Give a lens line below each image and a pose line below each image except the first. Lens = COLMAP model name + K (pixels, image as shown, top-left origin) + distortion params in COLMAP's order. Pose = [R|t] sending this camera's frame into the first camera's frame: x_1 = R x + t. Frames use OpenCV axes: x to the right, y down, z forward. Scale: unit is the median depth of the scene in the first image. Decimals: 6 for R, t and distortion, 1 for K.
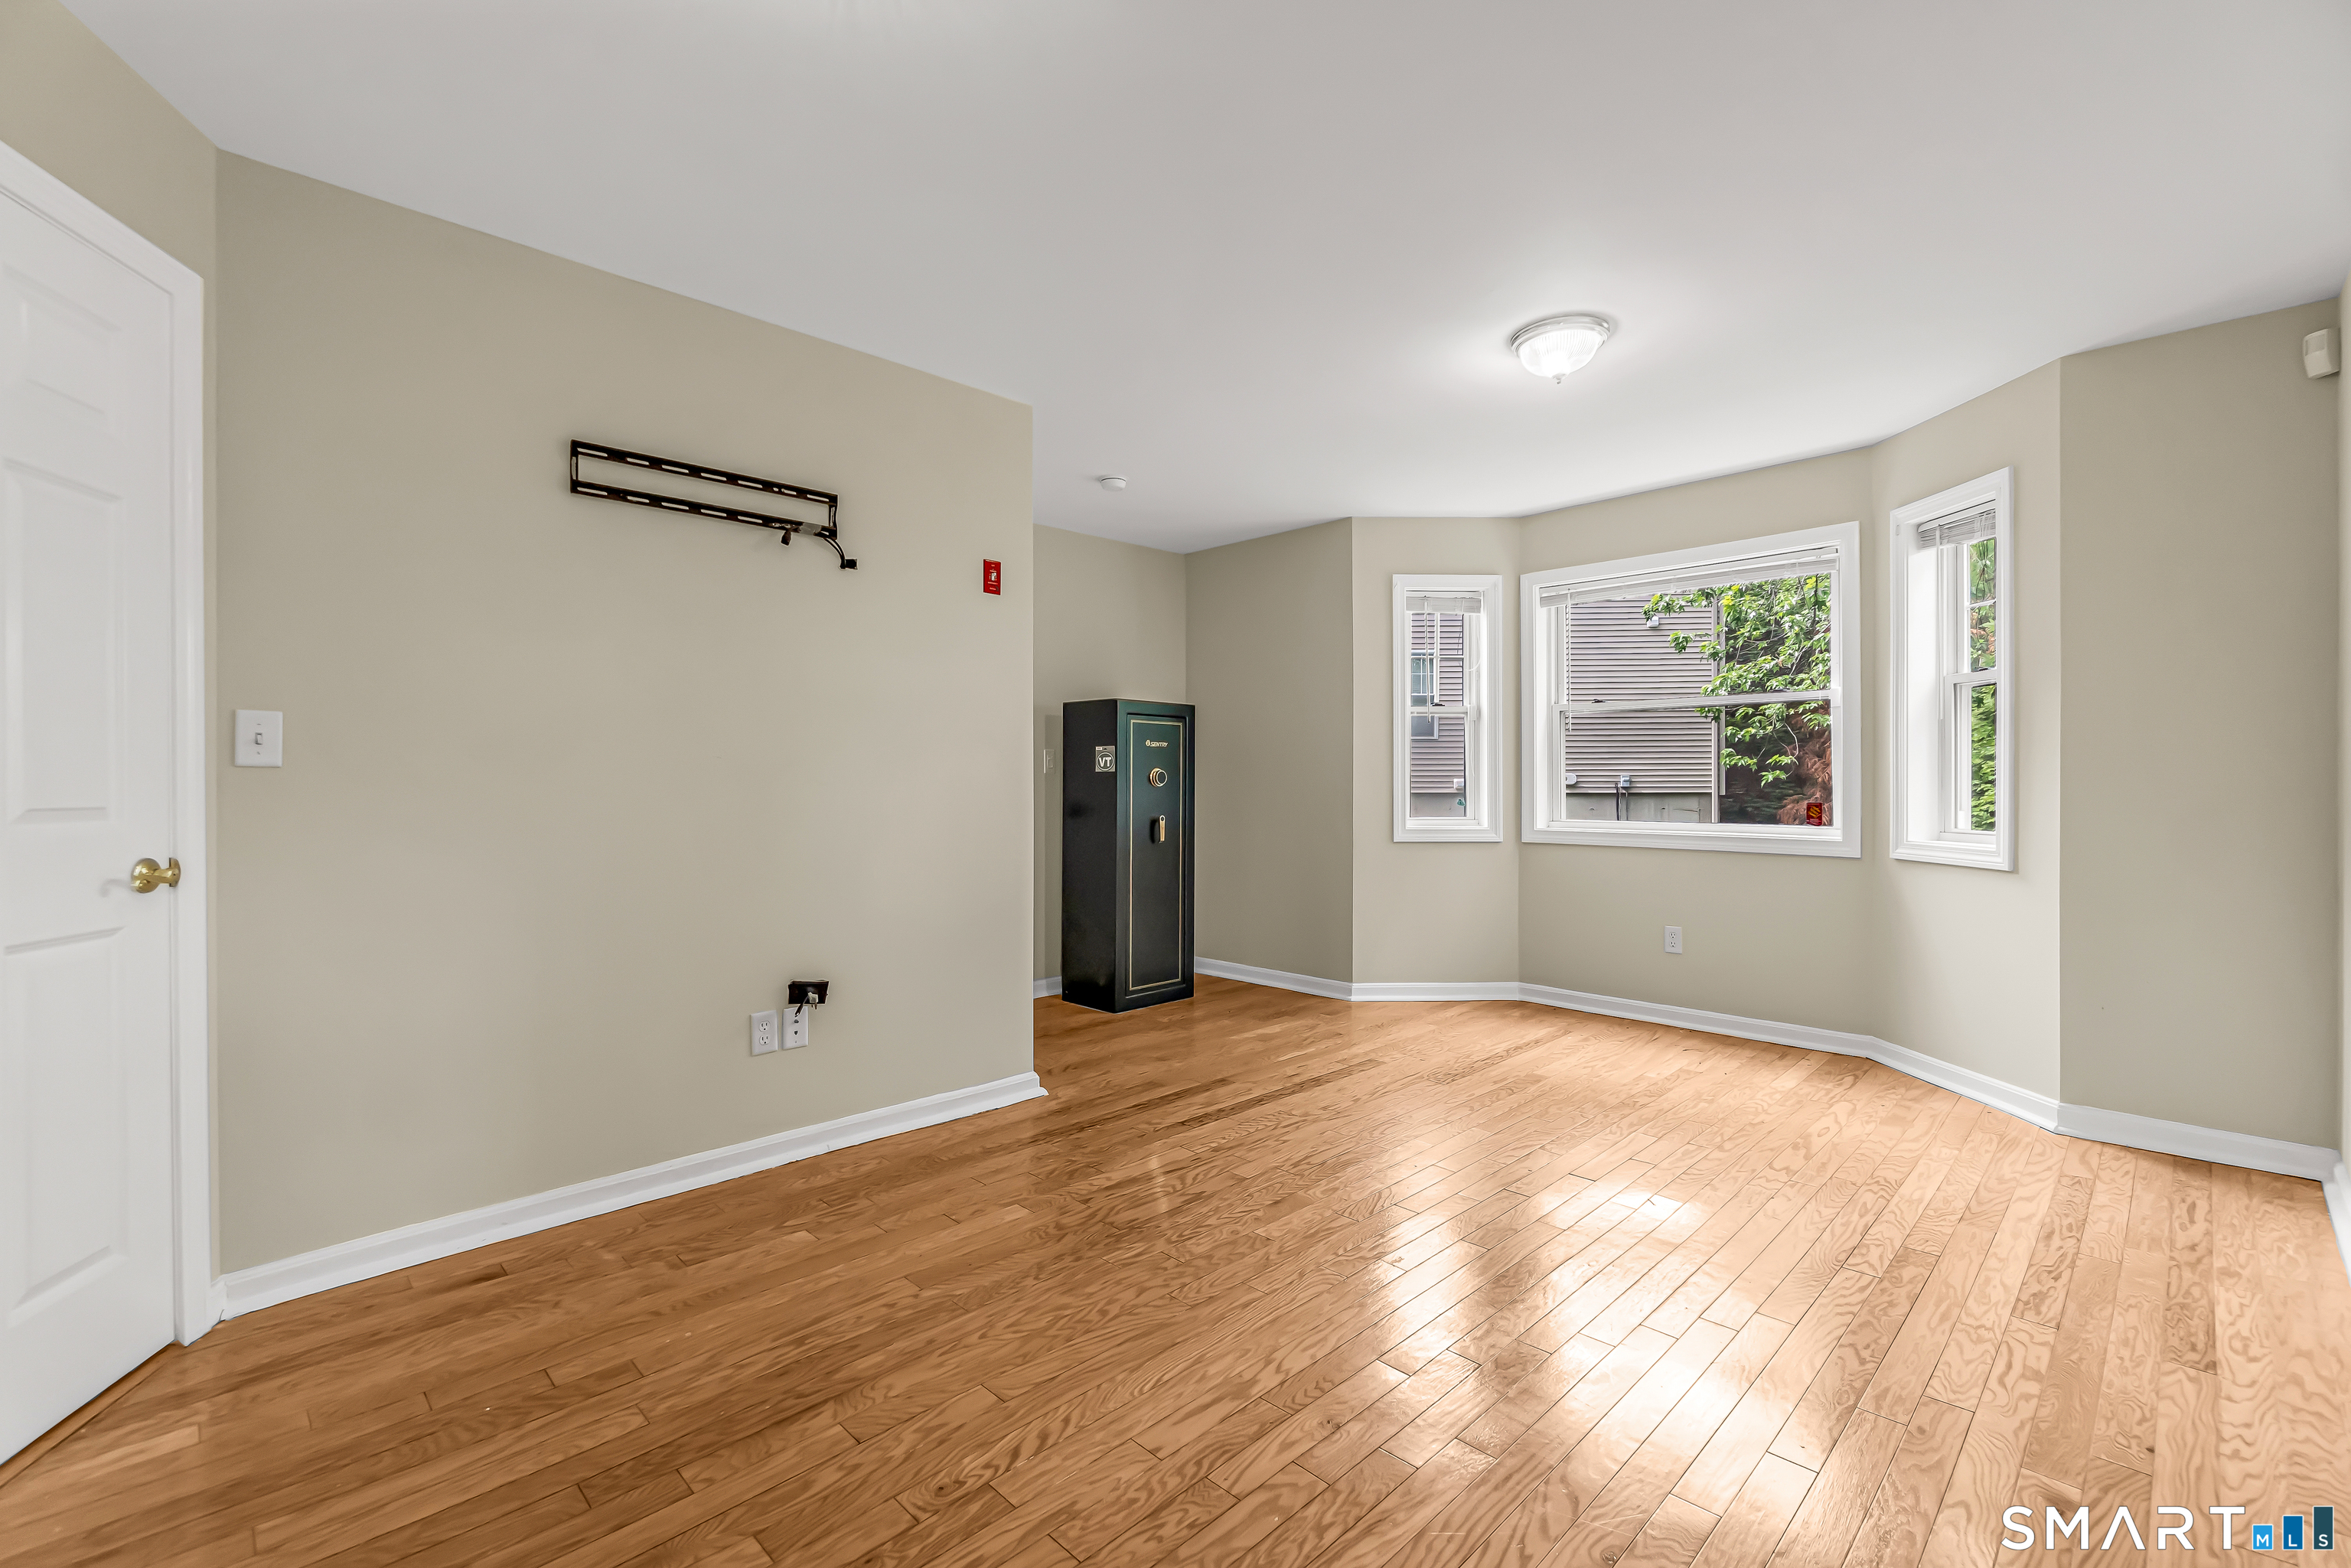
lens RADIAL K [[1029.3, 0, 1170.8], [0, 1029.3, 784.9], [0, 0, 1]] dist [-0.005451, 0.000692]
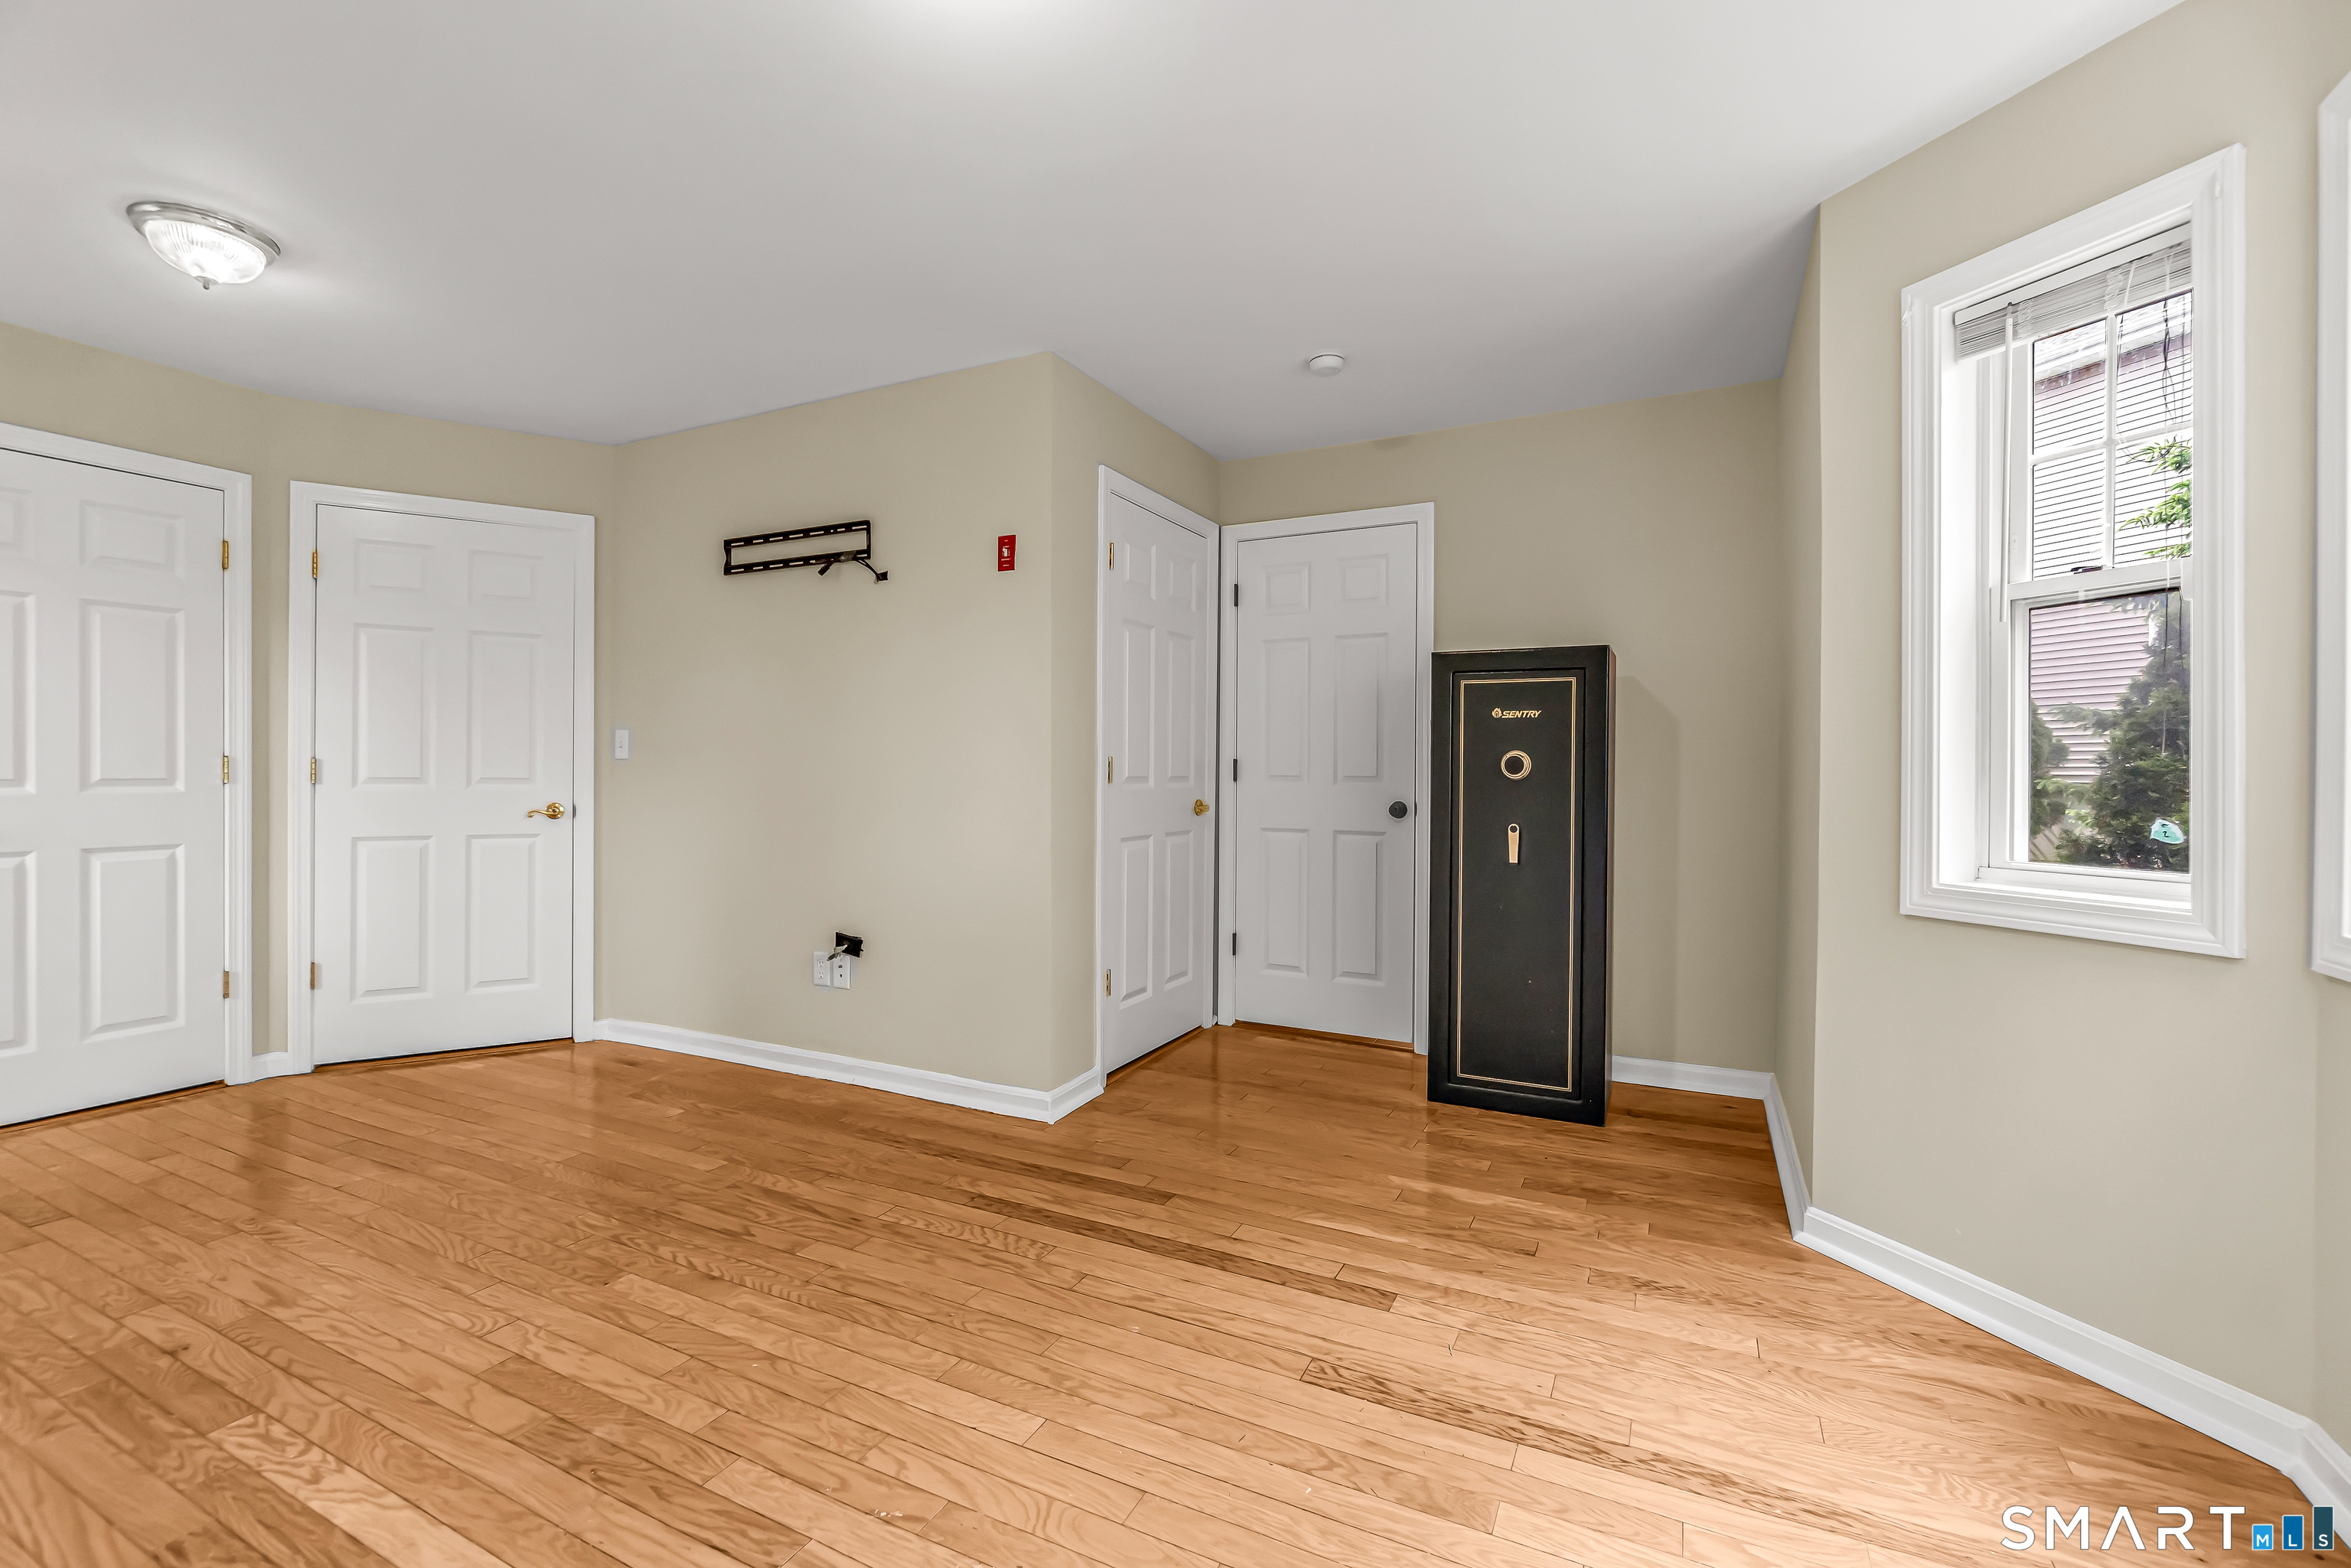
lens RADIAL K [[1029.3, 0, 1160.2], [0, 1029.3, 773.4], [0, 0, 1]] dist [-0.005451, 0.000692]
pose [[0.308736, 0.004098, -0.951139, 0.839215], [-0.008432, 0.999963, 0.001571, -0.001630], [0.951110, 0.007535, 0.308760, 0.915571]]
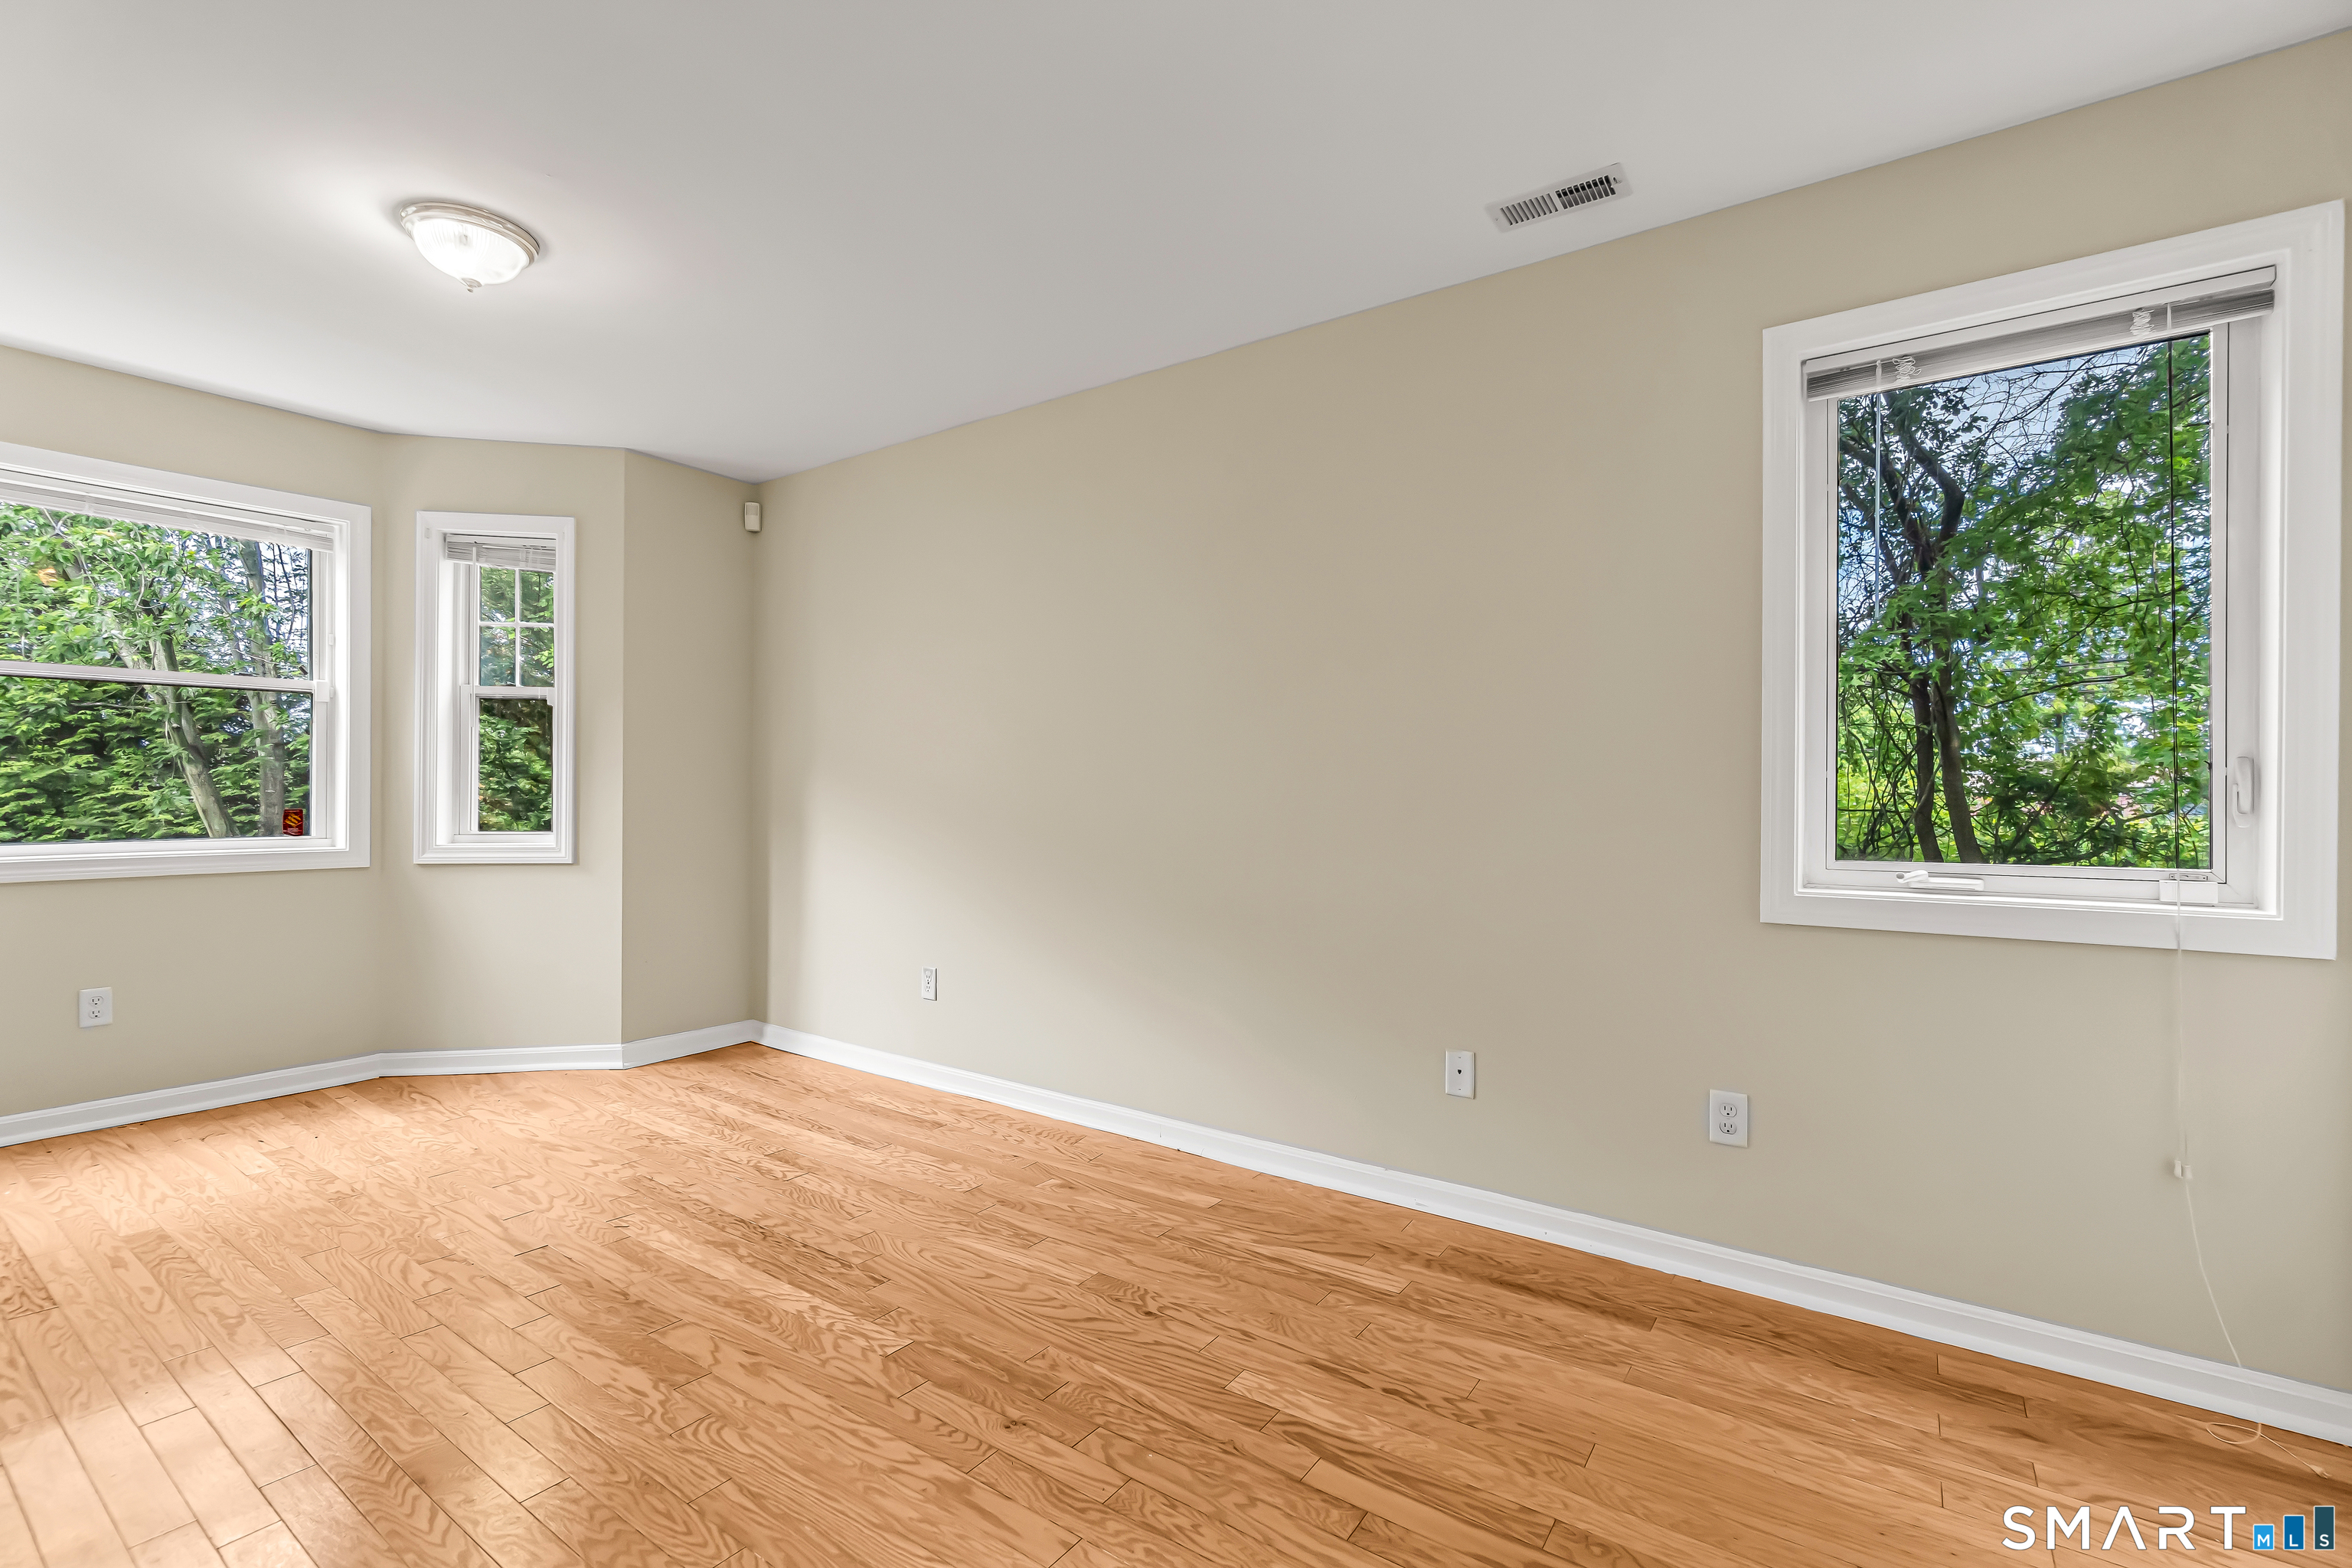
lens RADIAL K [[1029.8, 0, 1162.9], [0, 1029.8, 792.4], [0, 0, 1]] dist [-0.005451, 0.000692]
pose [[-0.174180, -0.005125, 0.984701, -0.480992], [-0.003764, 0.999983, 0.004539, -0.005415], [-0.984707, -0.002916, -0.174196, 0.570991]]
